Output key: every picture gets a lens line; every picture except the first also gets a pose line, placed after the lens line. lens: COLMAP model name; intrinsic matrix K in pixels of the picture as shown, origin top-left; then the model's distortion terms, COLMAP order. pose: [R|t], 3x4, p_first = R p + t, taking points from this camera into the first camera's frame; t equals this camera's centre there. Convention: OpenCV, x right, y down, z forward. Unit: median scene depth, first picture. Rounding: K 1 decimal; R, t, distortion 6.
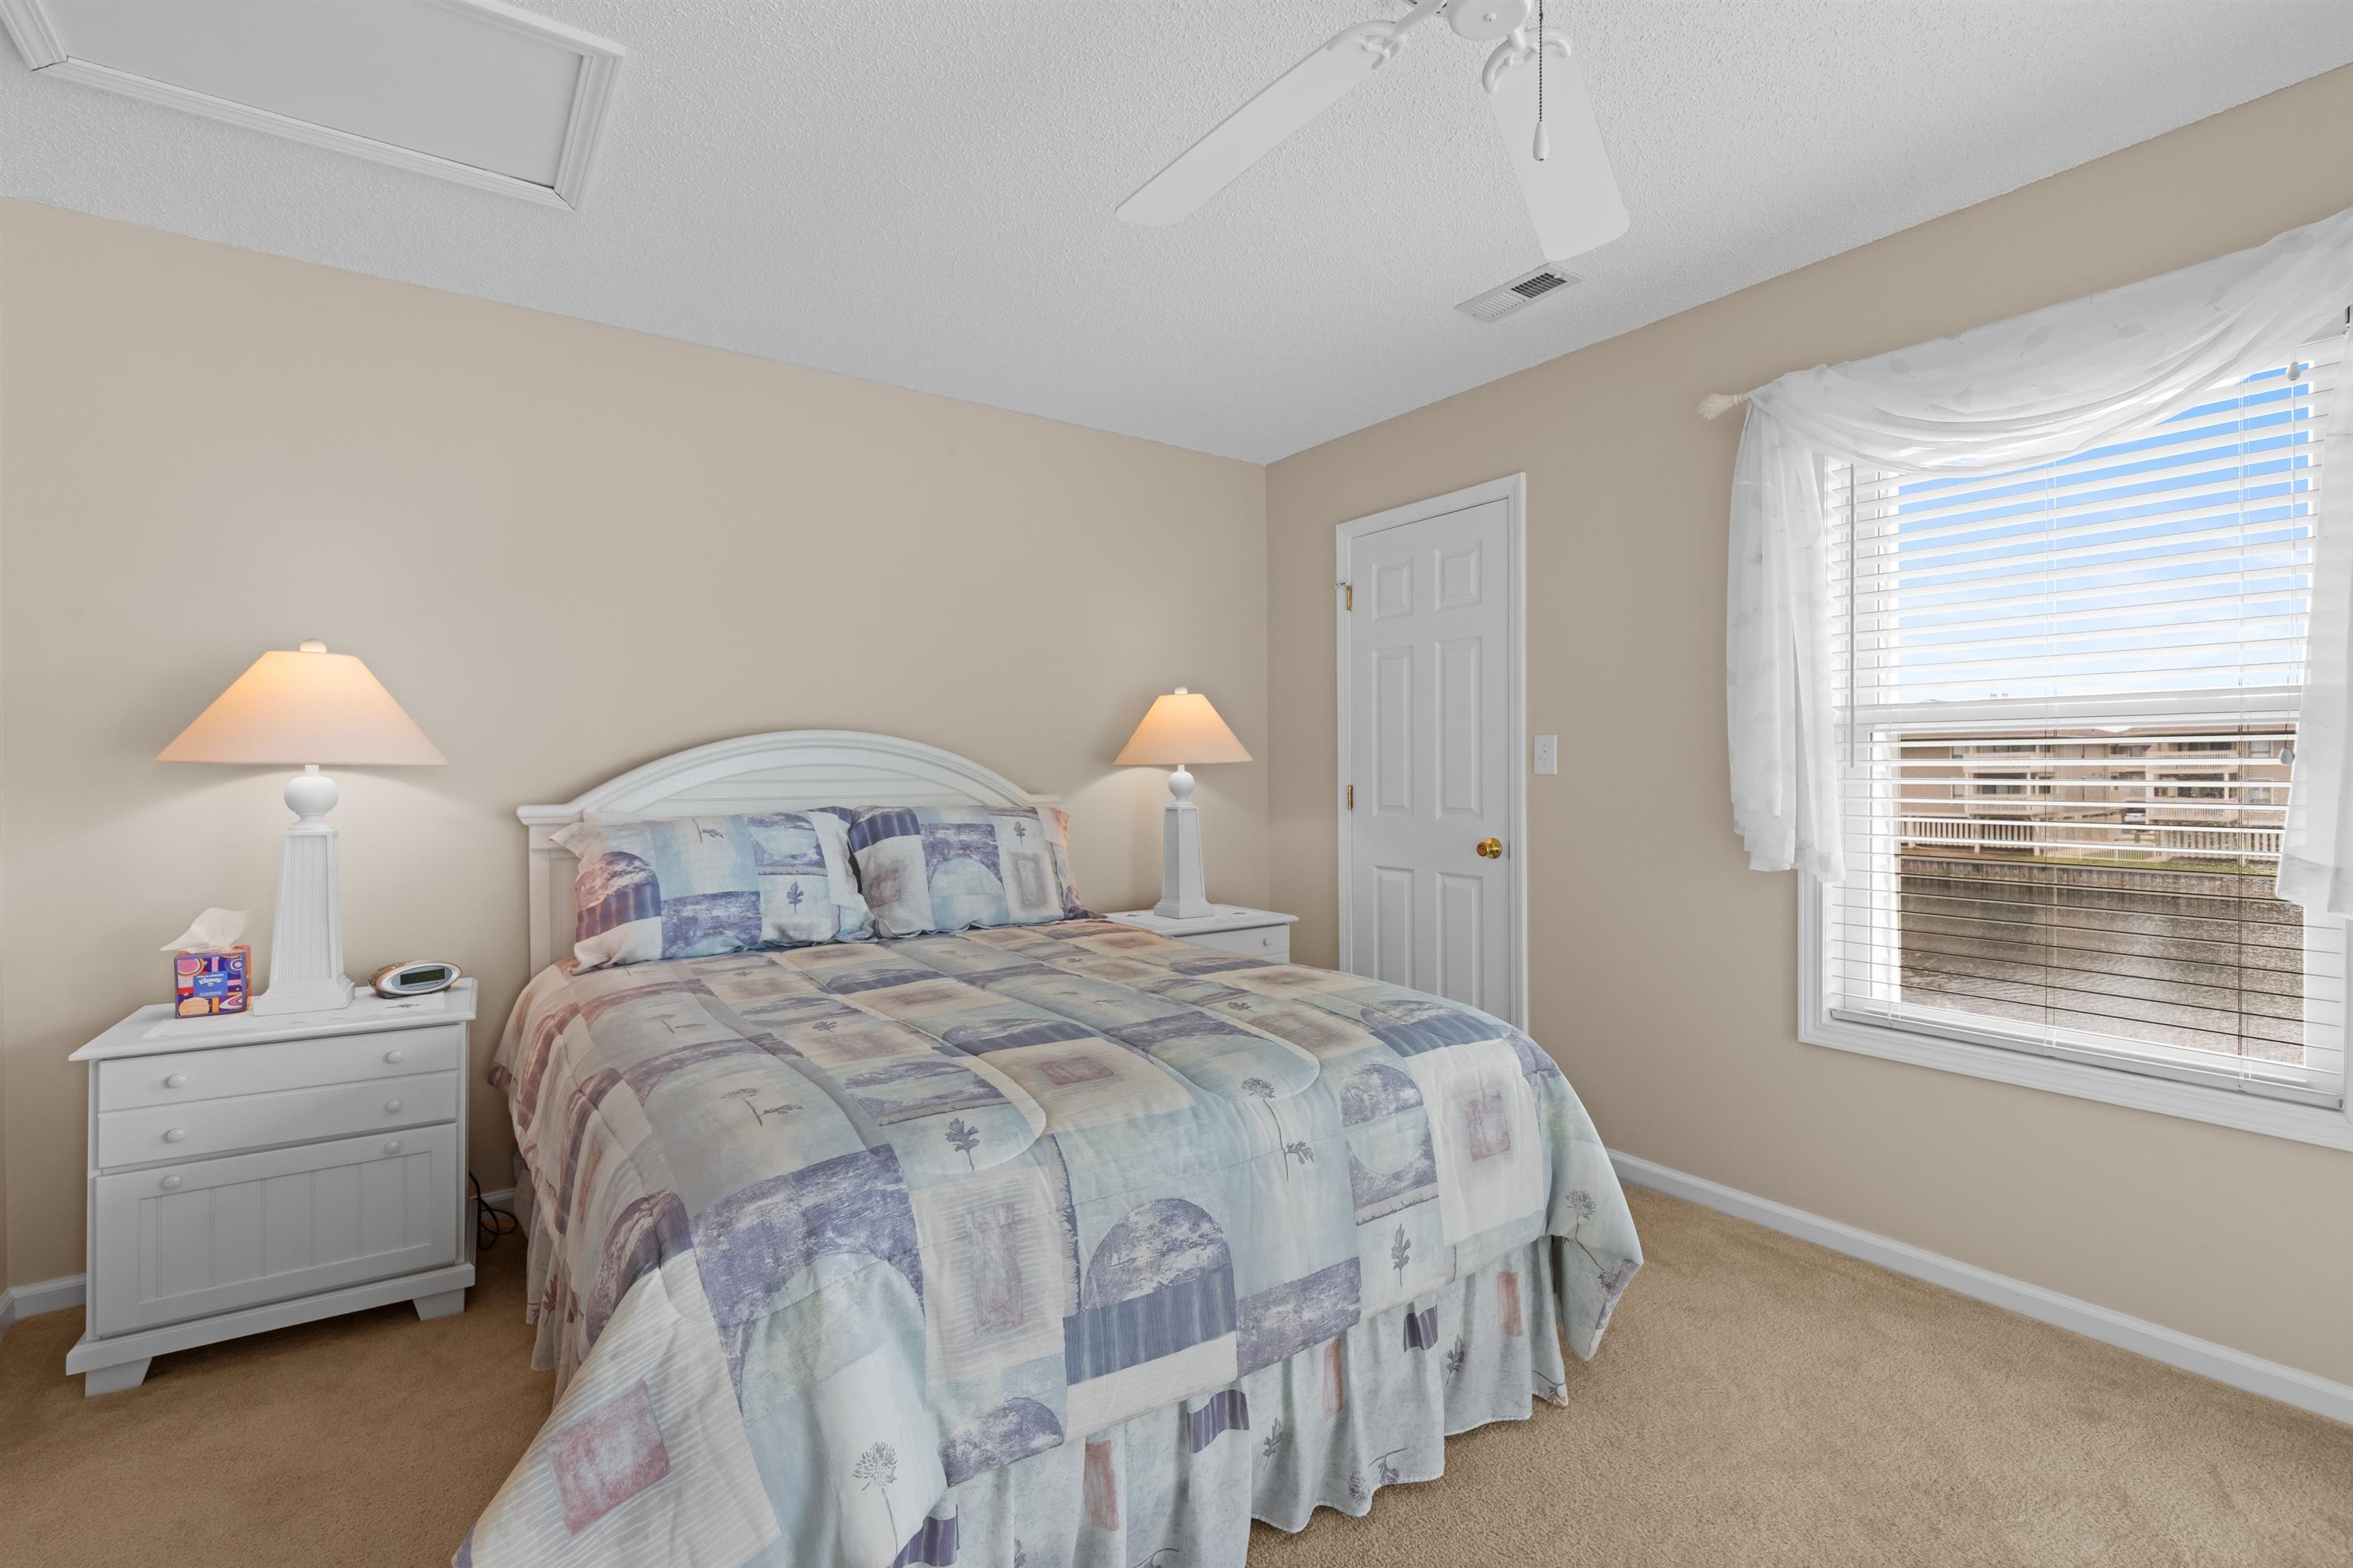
lens RADIAL K [[1039.7, 0, 1176.5], [0, 1039.7, 784.0], [0, 0, 1]] dist [0.002770, 0.000210]
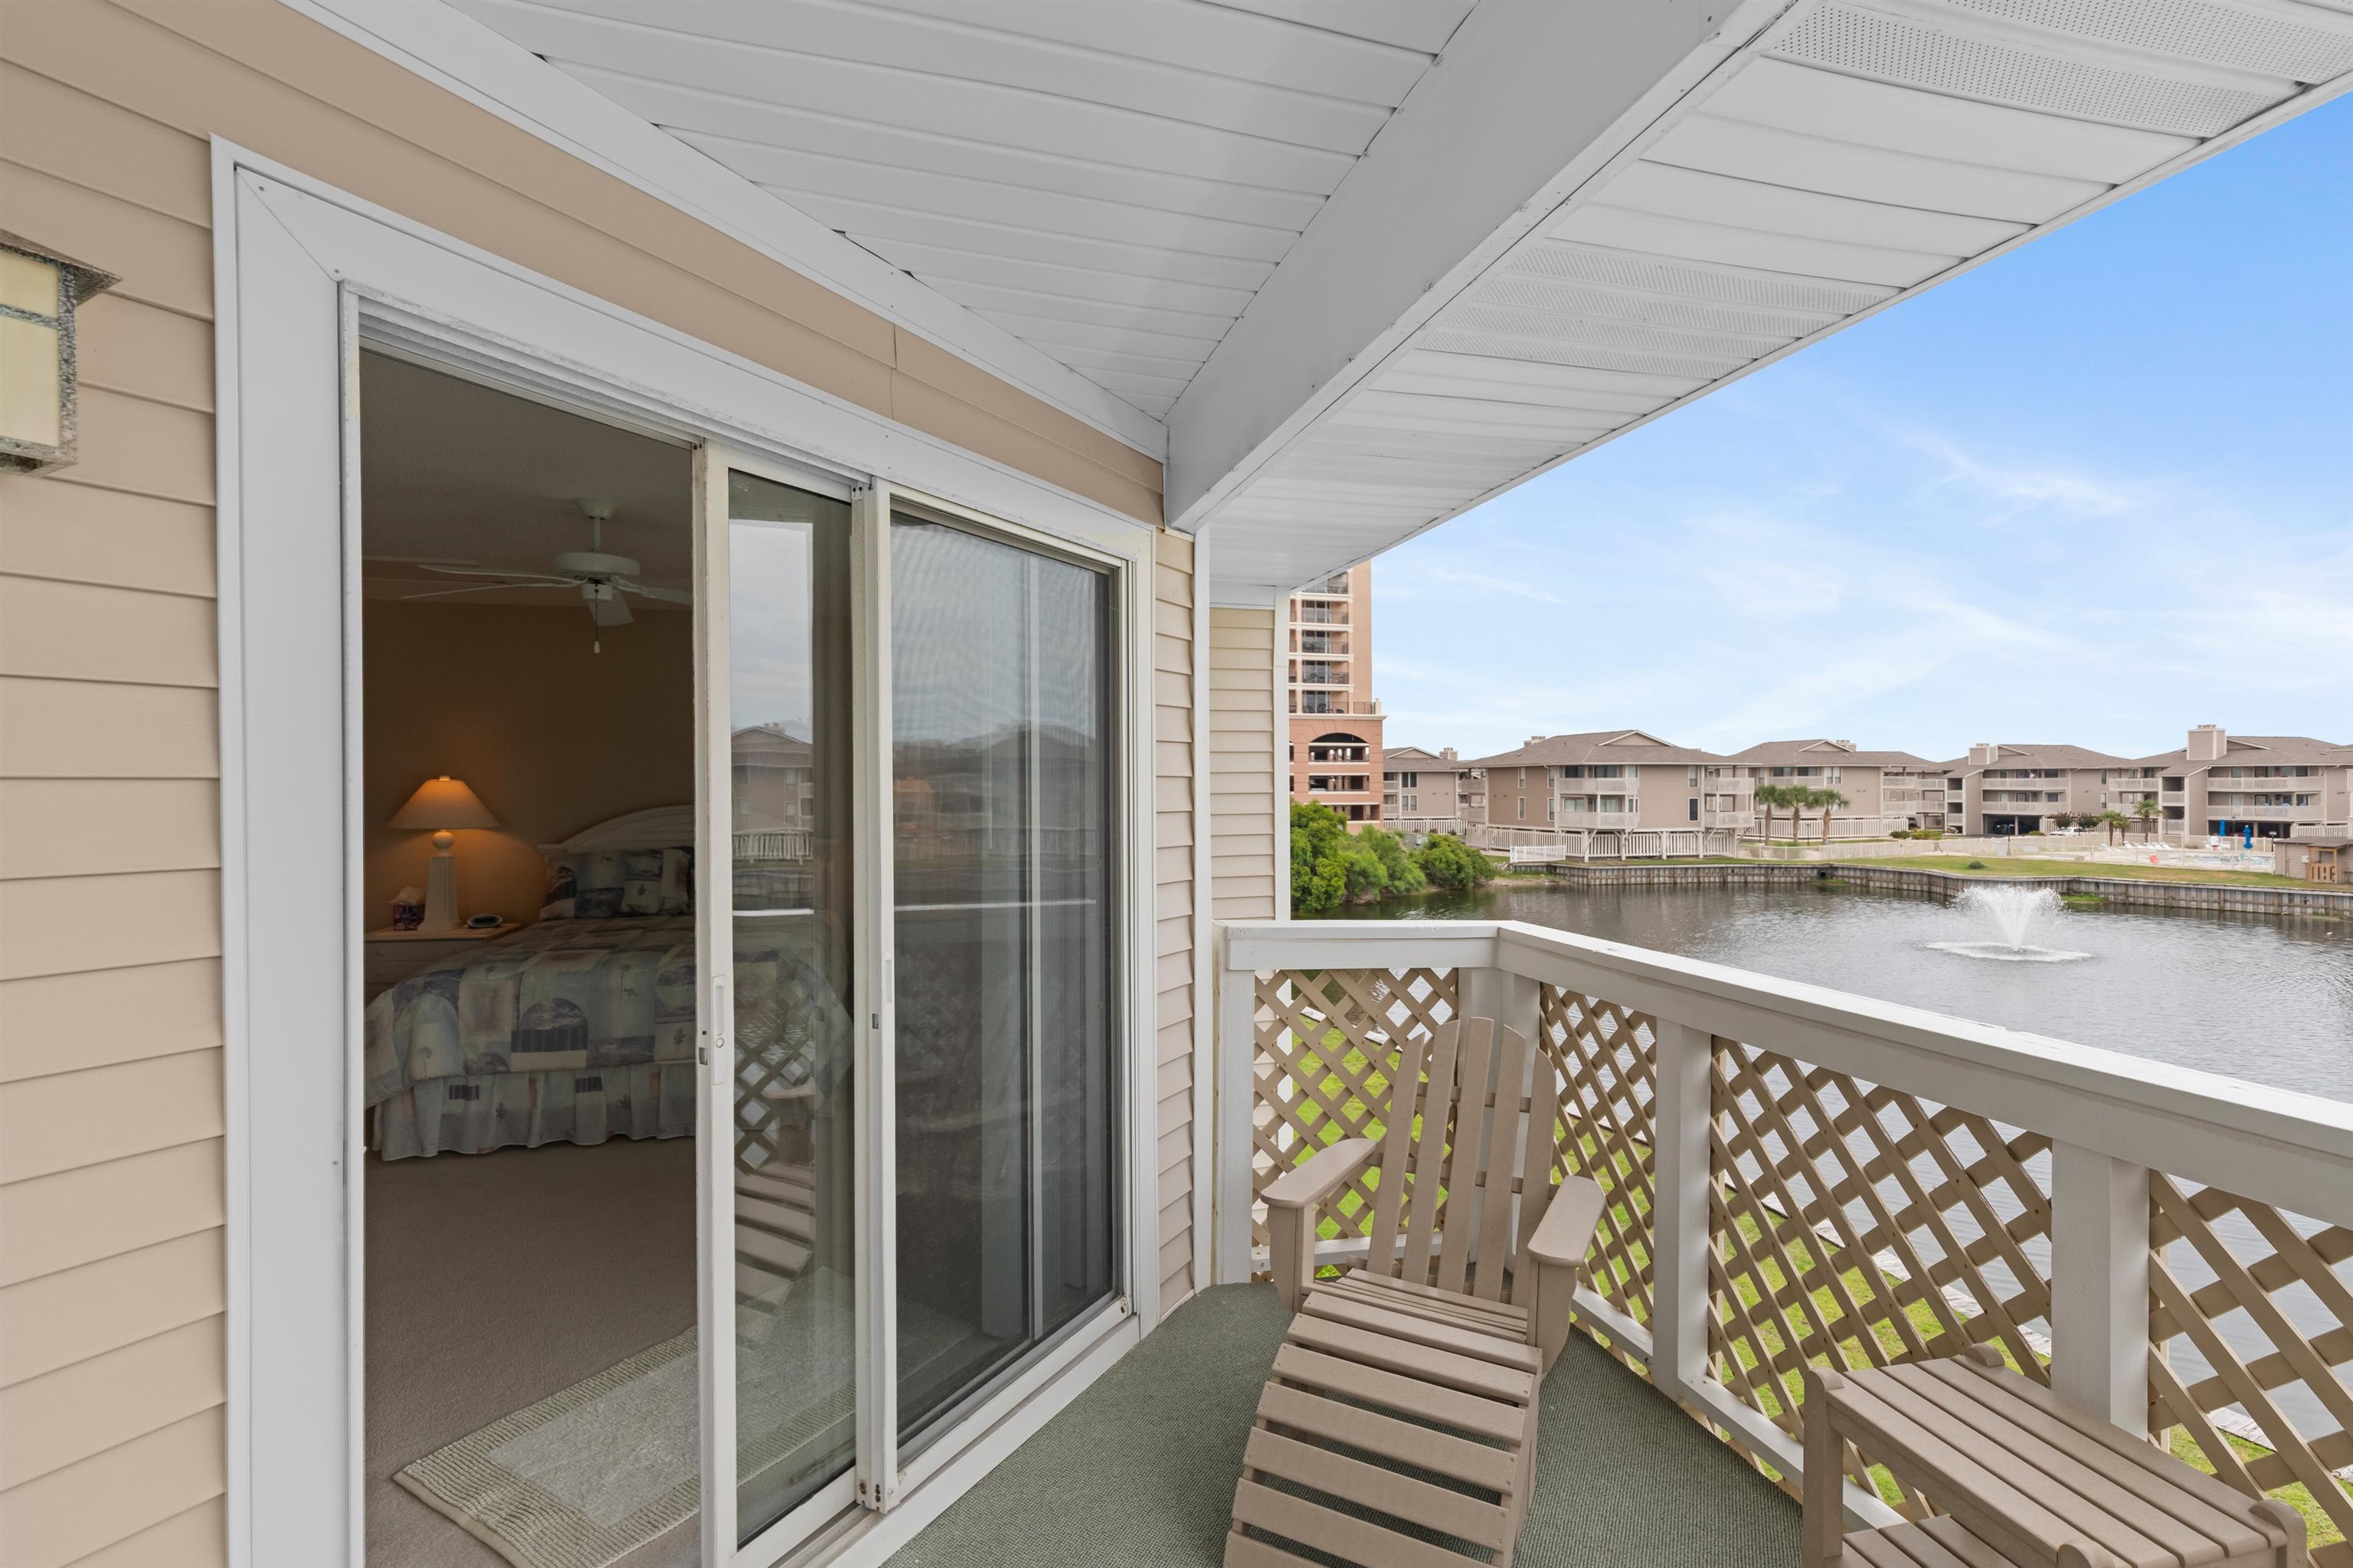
lens RADIAL K [[1017.5, 0, 1146.6], [0, 1017.5, 799.4], [0, 0, 1]] dist [0.007603, -0.000048]
pose [[0.941747, 0.006260, -0.336265, 1.317088], [-0.005885, 0.999980, 0.002136, -0.087357], [0.336272, -0.000032, 0.941765, -0.588353]]
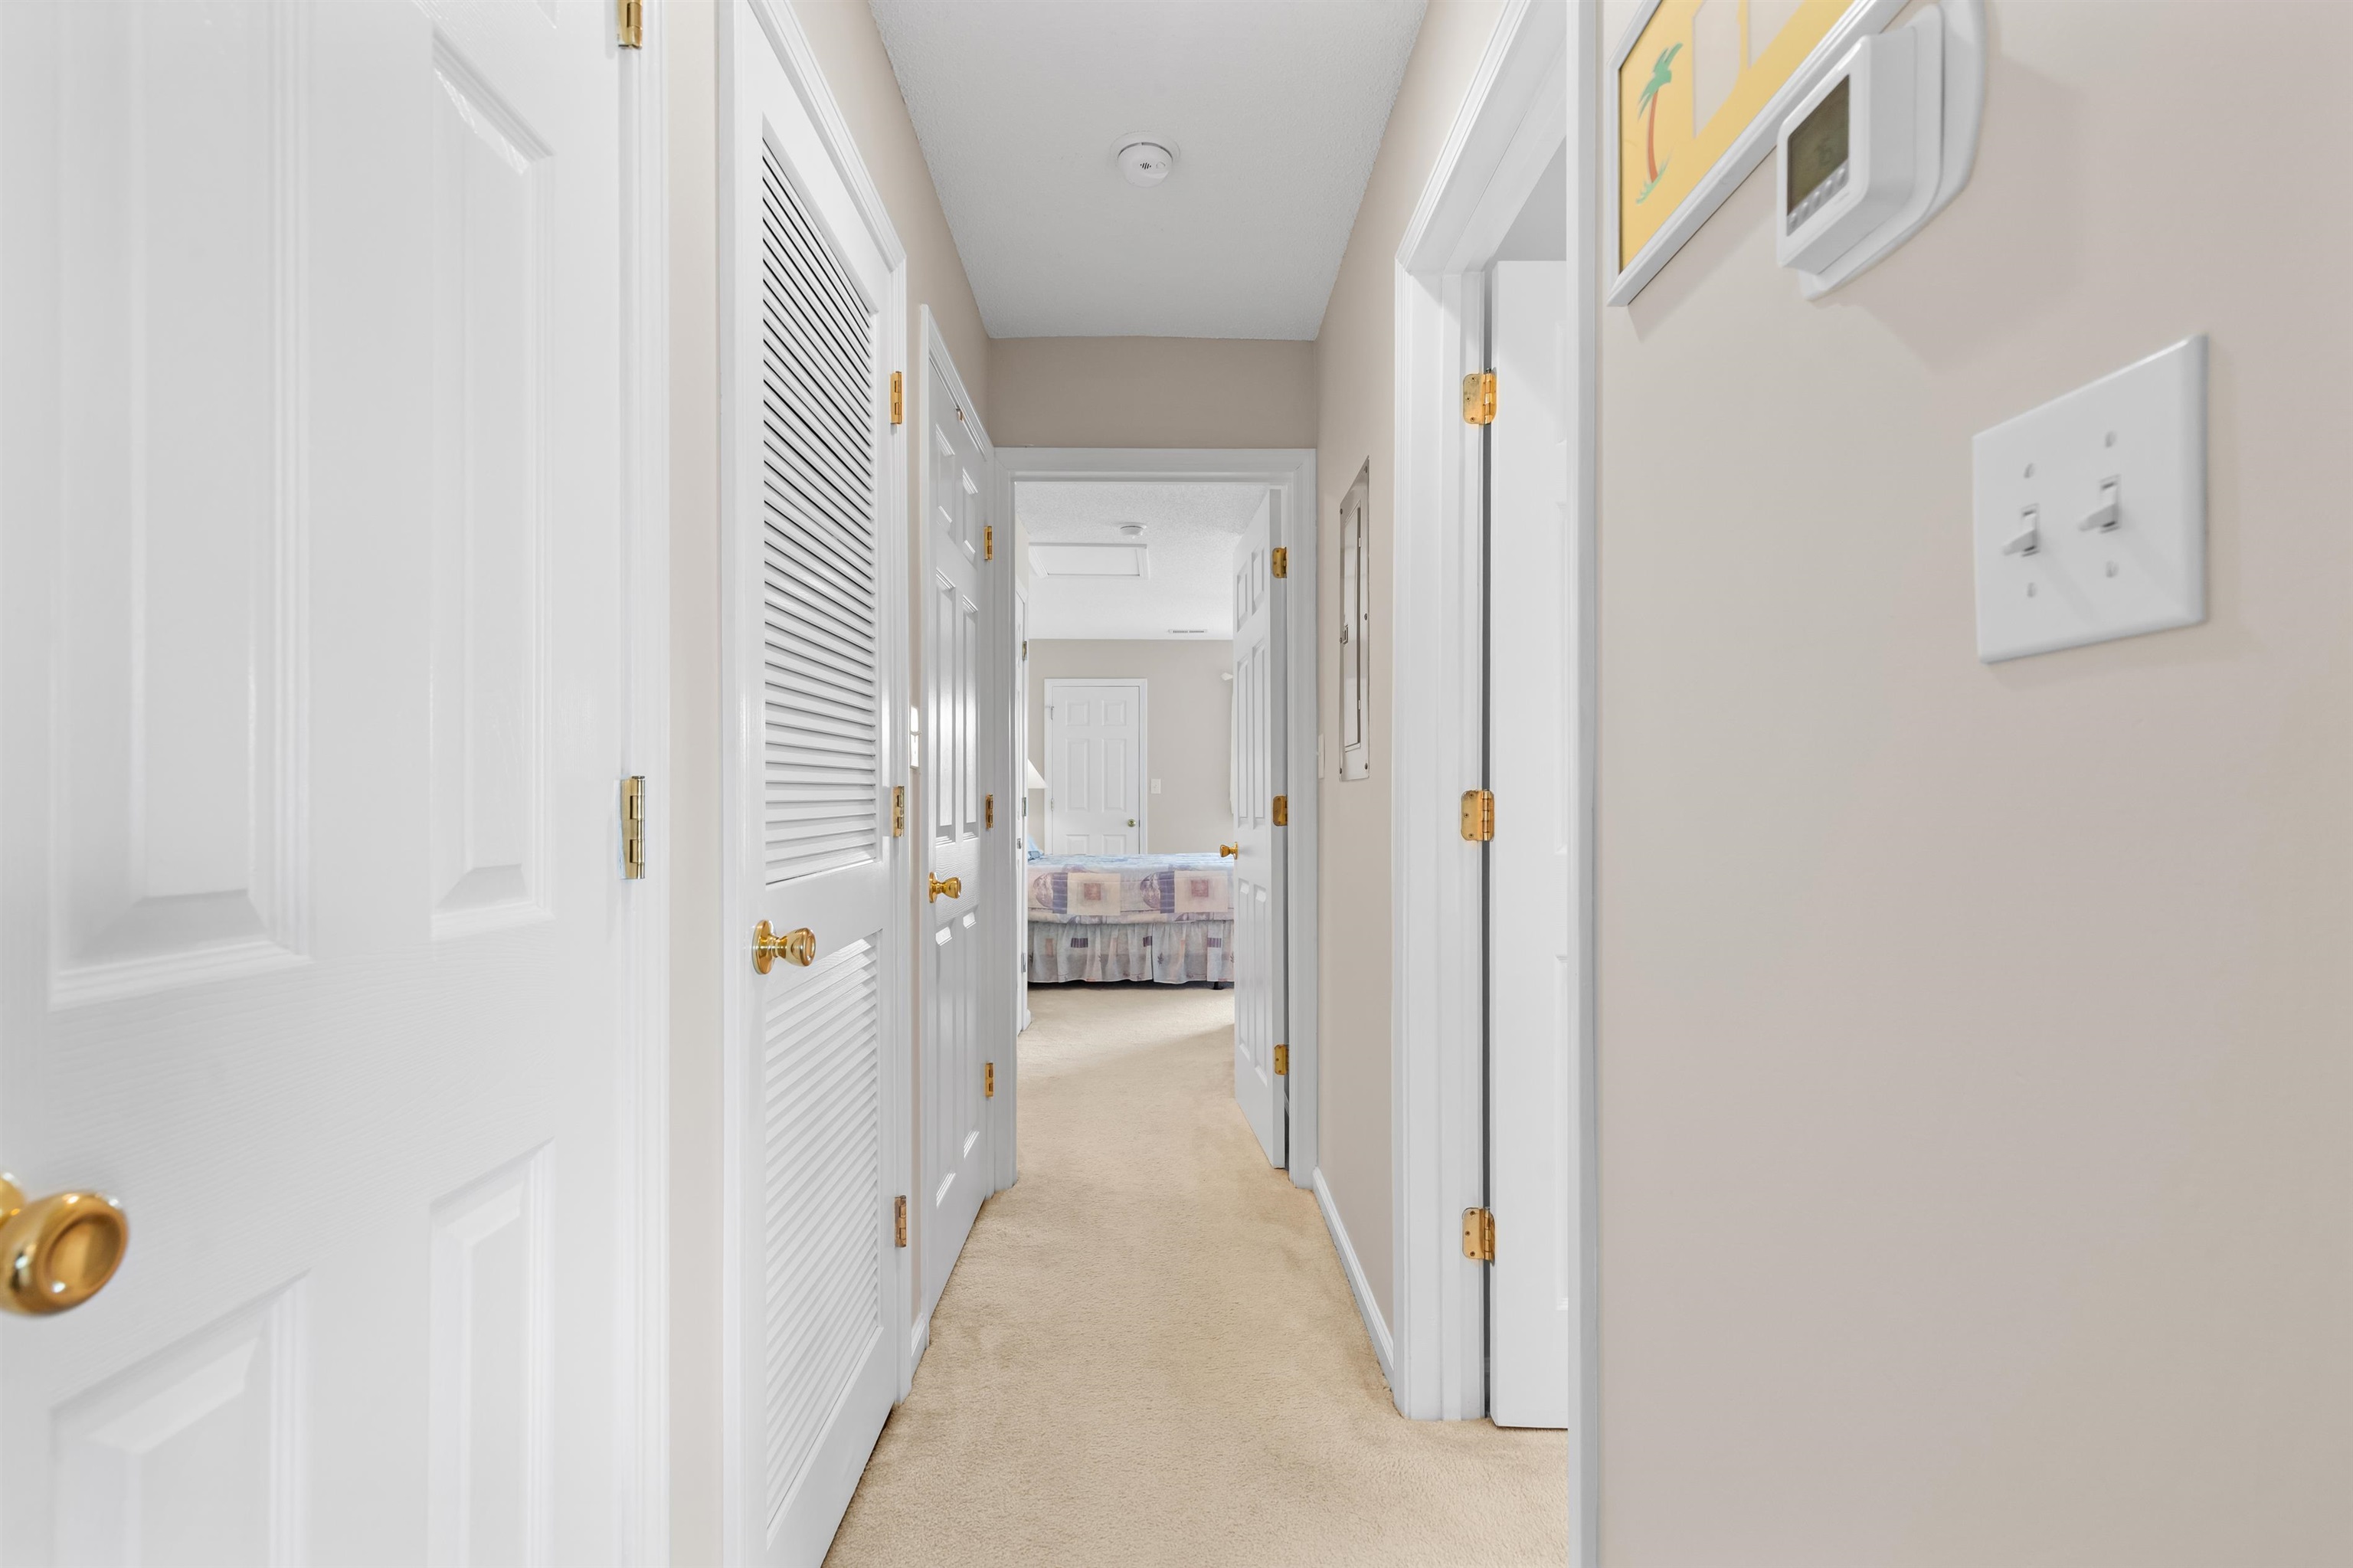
lens RADIAL K [[1017.5, 0, 1146.6], [0, 1017.5, 799.4], [0, 0, 1]] dist [0.007603, -0.000048]
pose [[0.590700, 0.005990, 0.806869, -2.211627], [0.006999, 0.999897, -0.012546, 0.046995], [-0.806861, 0.013058, 0.590597, -0.654268]]
